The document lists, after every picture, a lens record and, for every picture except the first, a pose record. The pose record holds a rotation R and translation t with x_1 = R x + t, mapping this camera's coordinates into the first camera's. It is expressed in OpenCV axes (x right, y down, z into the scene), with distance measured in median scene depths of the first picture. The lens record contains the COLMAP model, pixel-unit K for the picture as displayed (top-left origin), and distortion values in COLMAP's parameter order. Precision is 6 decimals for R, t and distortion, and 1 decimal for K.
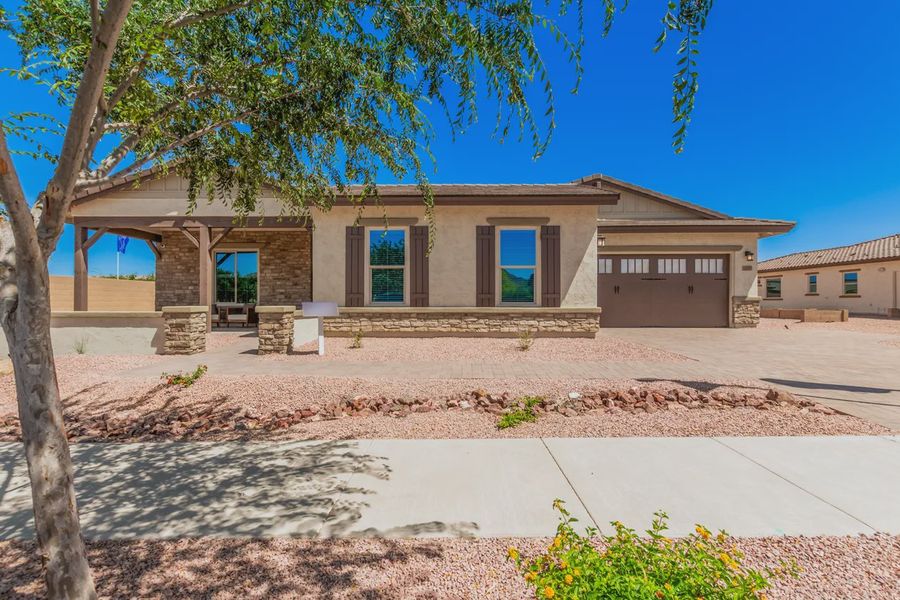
lens RADIAL K [[417.8, 0, 448.1], [0, 417.8, 298.7], [0, 0, 1]] dist [0.009181, -0.004275]
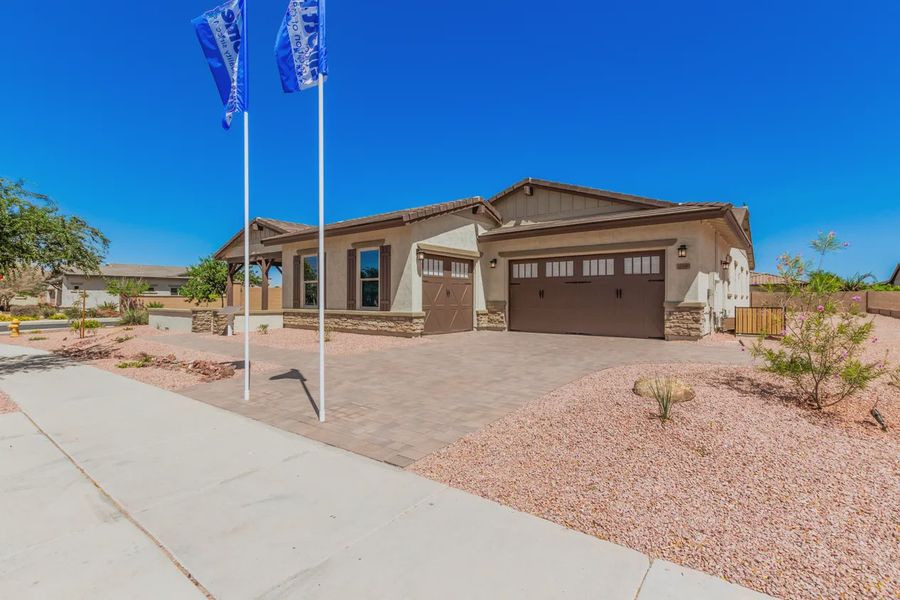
lens RADIAL K [[417.8, 0, 447.3], [0, 417.8, 304.0], [0, 0, 1]] dist [0.009181, -0.004275]
pose [[0.792964, 0.005452, -0.609244, 0.864509], [0.001348, 0.999942, 0.010702, -0.010187], [0.609267, -0.009308, 0.792910, 0.096836]]
